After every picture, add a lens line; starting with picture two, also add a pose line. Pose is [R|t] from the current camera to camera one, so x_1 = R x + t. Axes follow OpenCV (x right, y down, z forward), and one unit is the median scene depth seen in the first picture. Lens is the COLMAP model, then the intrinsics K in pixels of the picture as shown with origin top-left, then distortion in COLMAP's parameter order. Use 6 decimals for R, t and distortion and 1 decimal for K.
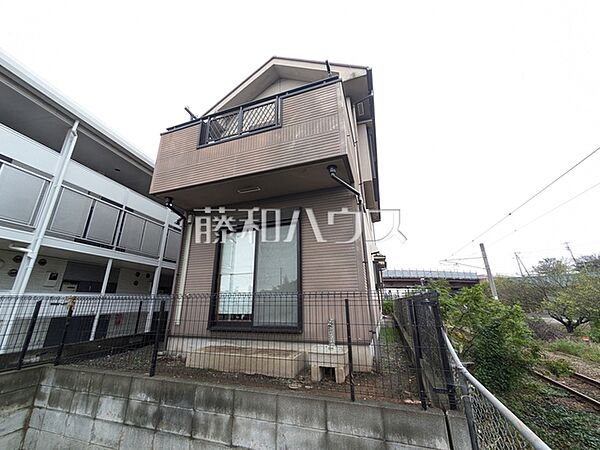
lens RADIAL K [[238.3, 0, 299.4], [0, 238.3, 225.5], [0, 0, 1]] dist [0.000444, 0.000162]
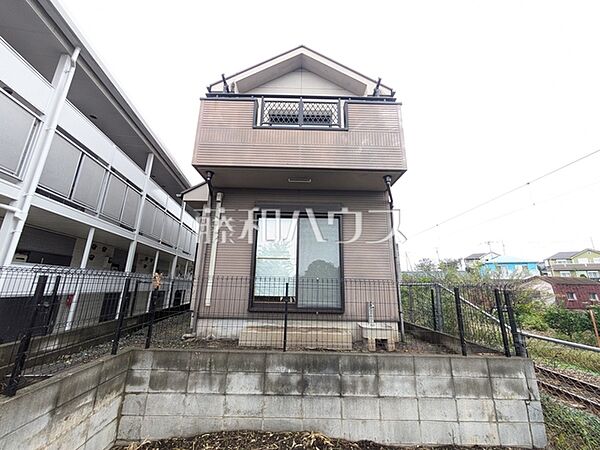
lens RADIAL K [[238.3, 0, 299.0], [0, 238.3, 225.3], [0, 0, 1]] dist [0.000444, 0.000162]
pose [[0.939692, 0.114730, 0.322204, -0.636629], [-0.133996, 0.990246, 0.038187, 0.008556], [-0.314680, -0.079058, 0.945900, -0.003680]]
